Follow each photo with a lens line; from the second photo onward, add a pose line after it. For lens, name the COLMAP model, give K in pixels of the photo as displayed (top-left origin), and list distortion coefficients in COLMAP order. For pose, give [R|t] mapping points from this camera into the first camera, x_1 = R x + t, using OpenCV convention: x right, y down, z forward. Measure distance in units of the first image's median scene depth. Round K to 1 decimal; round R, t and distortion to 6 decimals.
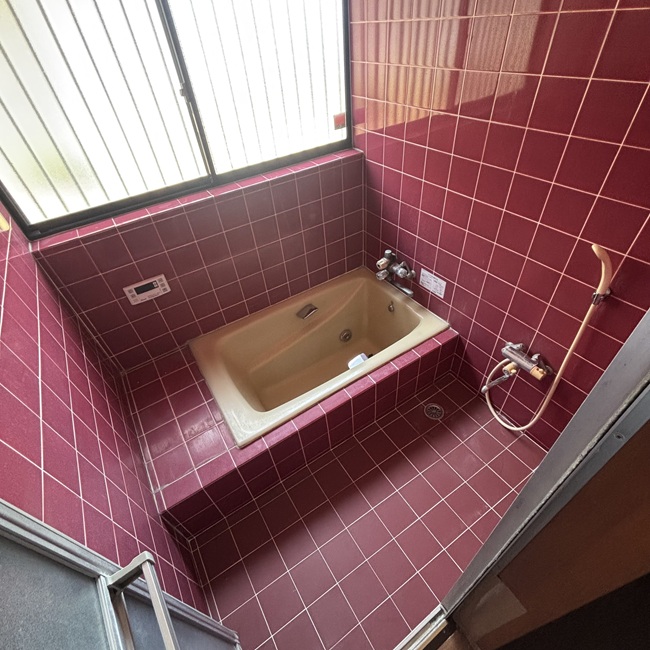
lens RADIAL K [[348.8, 0, 323.7], [0, 348.8, 324.5], [0, 0, 1]] dist [0.005312, -0.003653]
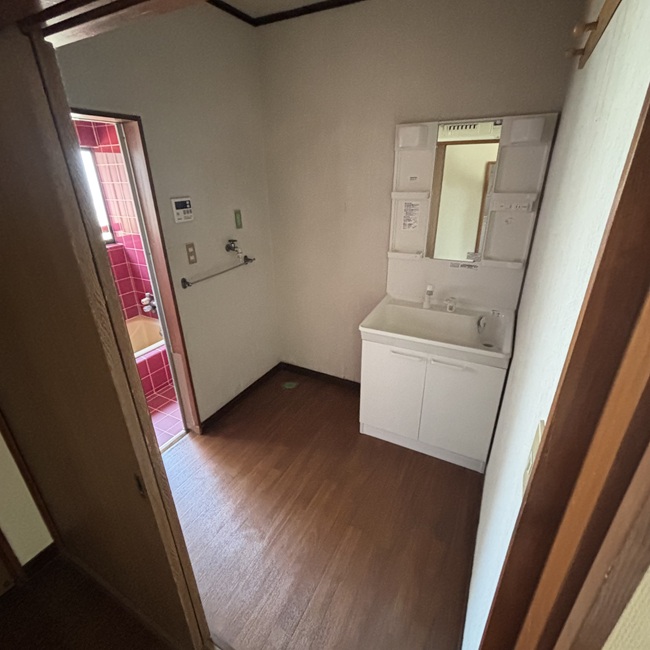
lens RADIAL K [[348.8, 0, 323.7], [0, 348.8, 324.5], [0, 0, 1]] dist [0.005312, -0.003653]
pose [[0.868591, -0.144945, 0.473856, 0.100108], [0.297567, 0.917218, -0.264886, 0.616618], [-0.396236, 0.371081, 0.839819, -0.689402]]
